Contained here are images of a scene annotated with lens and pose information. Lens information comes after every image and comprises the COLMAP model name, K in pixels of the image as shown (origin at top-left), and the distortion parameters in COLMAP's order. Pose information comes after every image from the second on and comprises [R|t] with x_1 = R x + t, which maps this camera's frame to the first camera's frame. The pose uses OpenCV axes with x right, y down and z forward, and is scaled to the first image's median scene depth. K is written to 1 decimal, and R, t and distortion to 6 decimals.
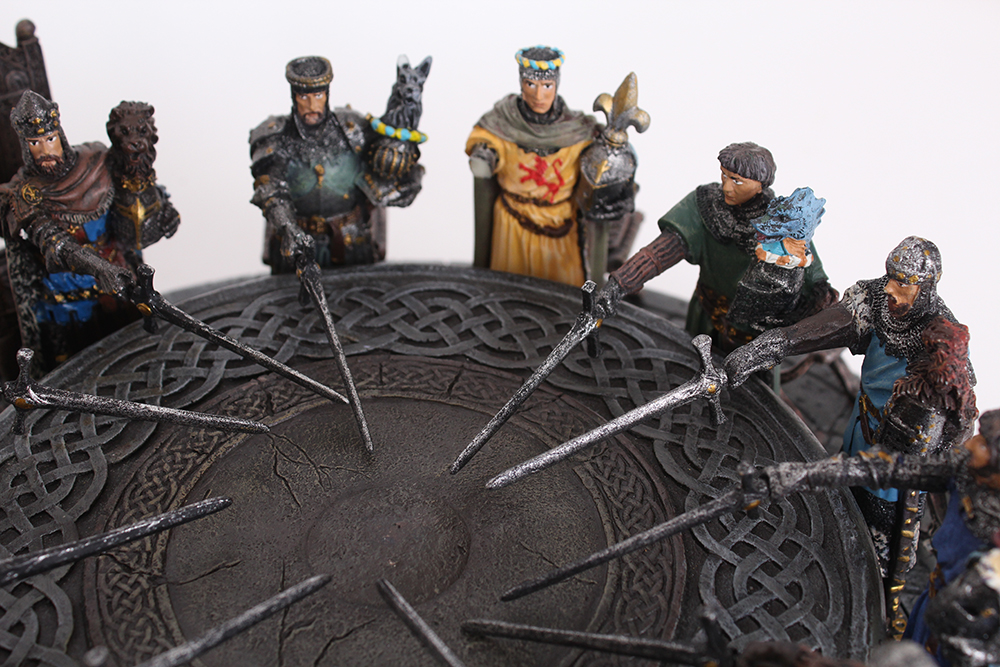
lens RADIAL K [[1554.2, 0, 502.0], [0, 1554.2, 341.9], [0, 0, 1]] dist [-0.008397, 0.000000]
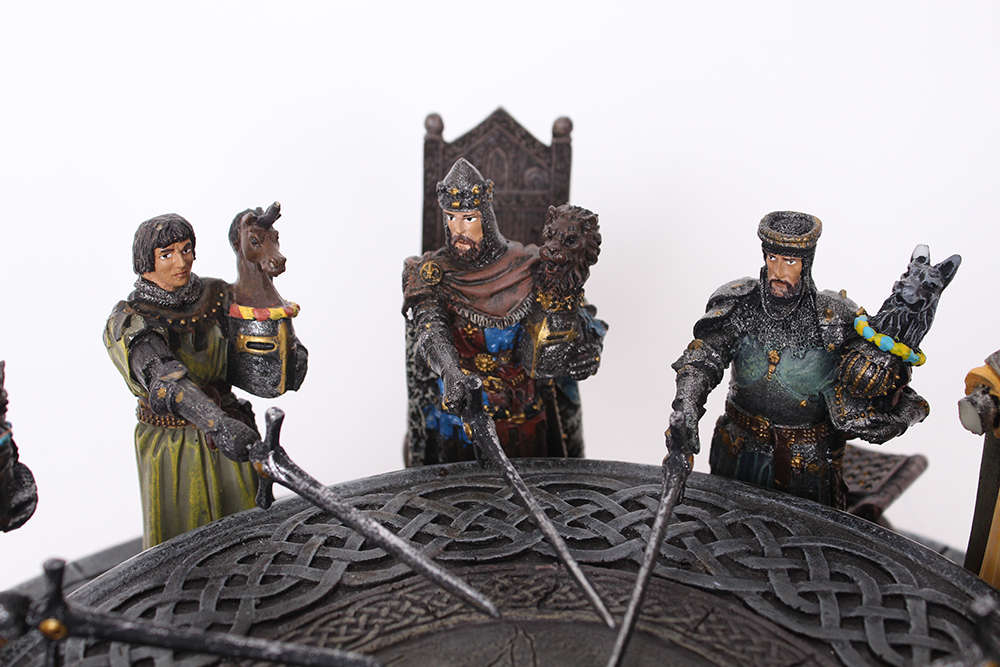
lens RADIAL K [[1554.2, 0, 499.3], [0, 1554.2, 330.3], [0, 0, 1]] dist [-0.008397, 0.000000]
pose [[0.770689, 0.269205, -0.577553, 0.229768], [-0.376015, 0.923880, -0.071124, -0.016938], [0.514443, 0.271983, 0.813249, 0.306606]]
